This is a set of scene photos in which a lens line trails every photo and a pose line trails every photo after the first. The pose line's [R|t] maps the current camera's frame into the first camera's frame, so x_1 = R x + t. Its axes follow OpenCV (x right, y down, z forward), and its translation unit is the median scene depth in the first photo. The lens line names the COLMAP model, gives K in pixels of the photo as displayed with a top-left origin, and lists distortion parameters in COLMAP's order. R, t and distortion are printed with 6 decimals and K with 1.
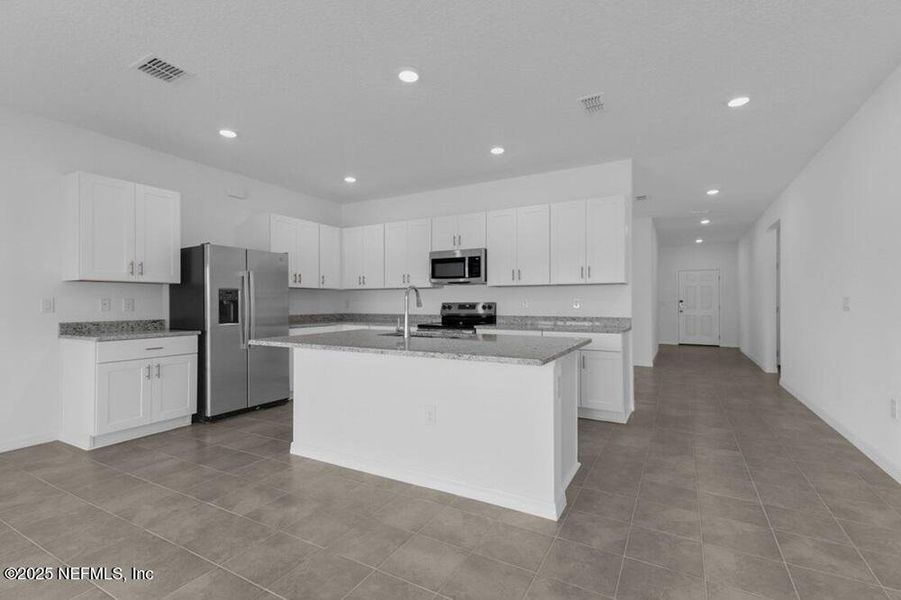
lens RADIAL K [[408.6, 0, 448.4], [0, 408.6, 302.0], [0, 0, 1]] dist [0.033858, -0.000146]
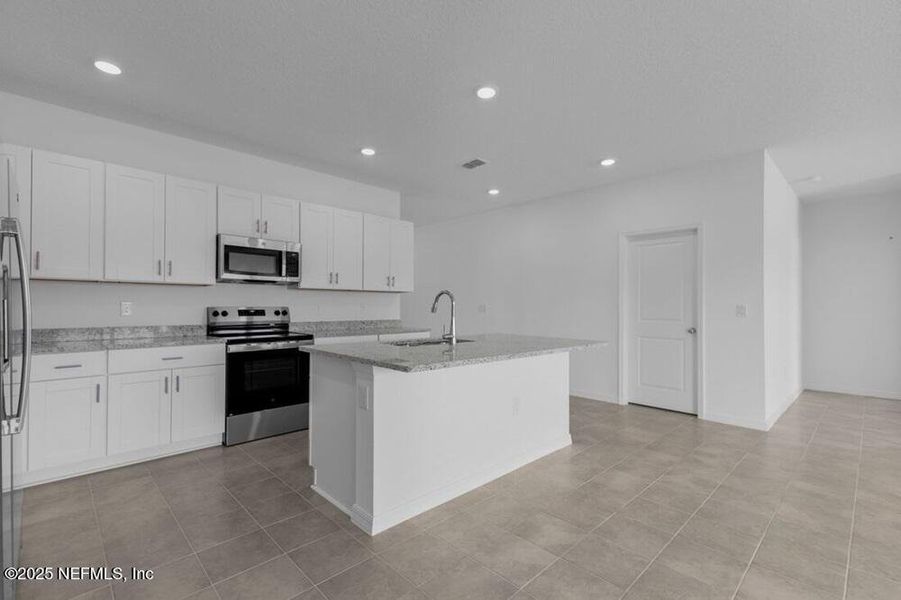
lens RADIAL K [[408.6, 0, 448.4], [0, 408.6, 302.0], [0, 0, 1]] dist [0.033858, -0.000146]
pose [[0.276539, 0.016462, 0.960862, -0.689283], [-0.007558, 0.999860, -0.014955, 0.000656], [-0.960973, -0.003127, 0.276624, 0.487467]]
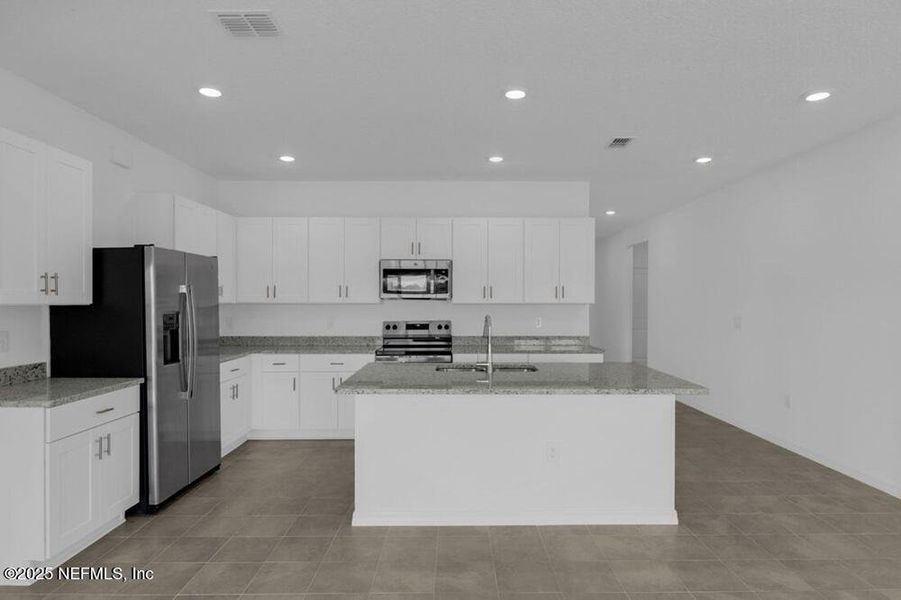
lens RADIAL K [[536.4, 0, 455.2], [0, 536.4, 305.0], [0, 0, 1]] dist [0.005337, 0.000361]
pose [[0.864337, 0.001315, 0.502911, -0.506934], [-0.005942, 0.999953, 0.007597, -0.047361], [-0.502878, -0.009555, 0.864305, 0.005887]]
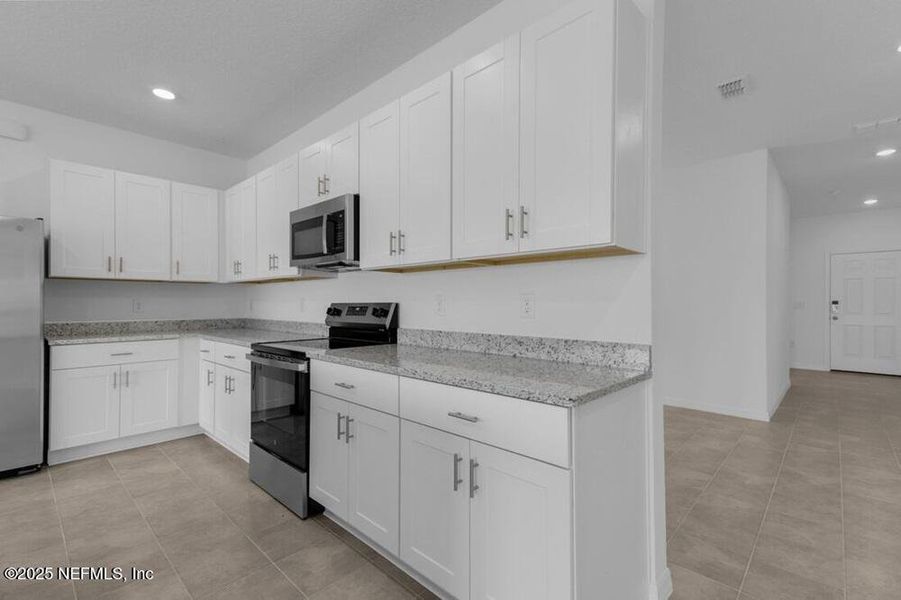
lens RADIAL K [[403.1, 0, 454.1], [0, 403.1, 303.6], [0, 0, 1]] dist [0.024305, -0.000380]
pose [[0.971457, 0.003296, -0.237191, 0.343305], [-0.002756, 0.999993, 0.002607, 0.000487], [0.237198, -0.001879, 0.971459, 0.582099]]
